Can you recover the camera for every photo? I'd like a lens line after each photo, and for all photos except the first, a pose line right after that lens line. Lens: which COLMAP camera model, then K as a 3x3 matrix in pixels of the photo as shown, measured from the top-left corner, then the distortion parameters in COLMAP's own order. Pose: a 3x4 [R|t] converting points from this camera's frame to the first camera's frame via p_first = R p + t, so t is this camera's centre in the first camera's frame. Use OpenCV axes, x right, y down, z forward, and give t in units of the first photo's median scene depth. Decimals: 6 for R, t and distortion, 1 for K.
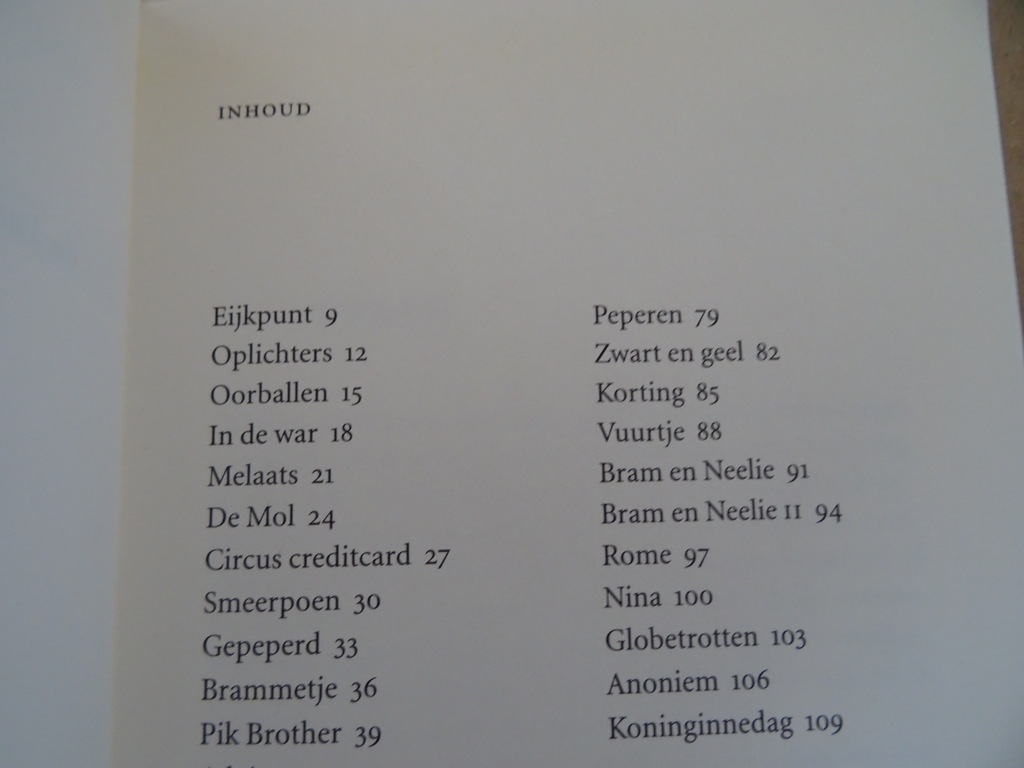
lens RADIAL K [[723.7, 0, 511.5], [0, 723.7, 385.3], [0, 0, 1]] dist [0.000303, -0.003258]
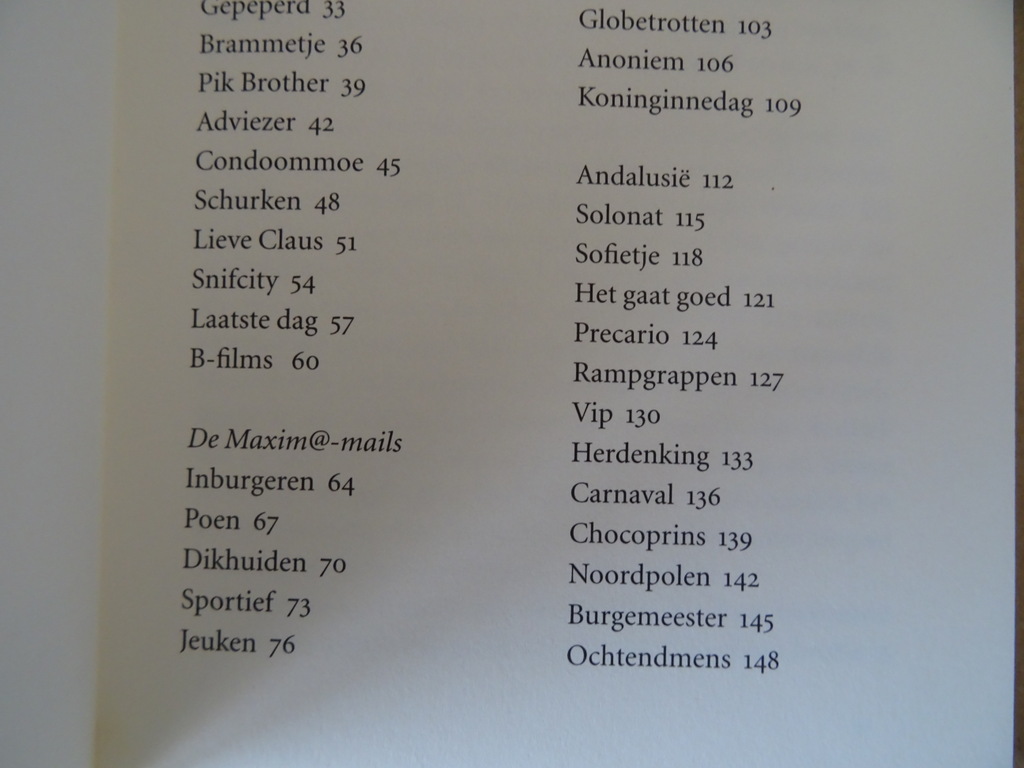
lens RADIAL K [[723.7, 0, 465.7], [0, 723.7, 476.3], [0, 0, 1]] dist [0.000303, -0.003258]
pose [[0.998908, 0.038918, -0.025842, 0.018223], [-0.036483, 0.995380, 0.088813, 0.931210], [0.029179, -0.087773, 0.995713, -0.111333]]
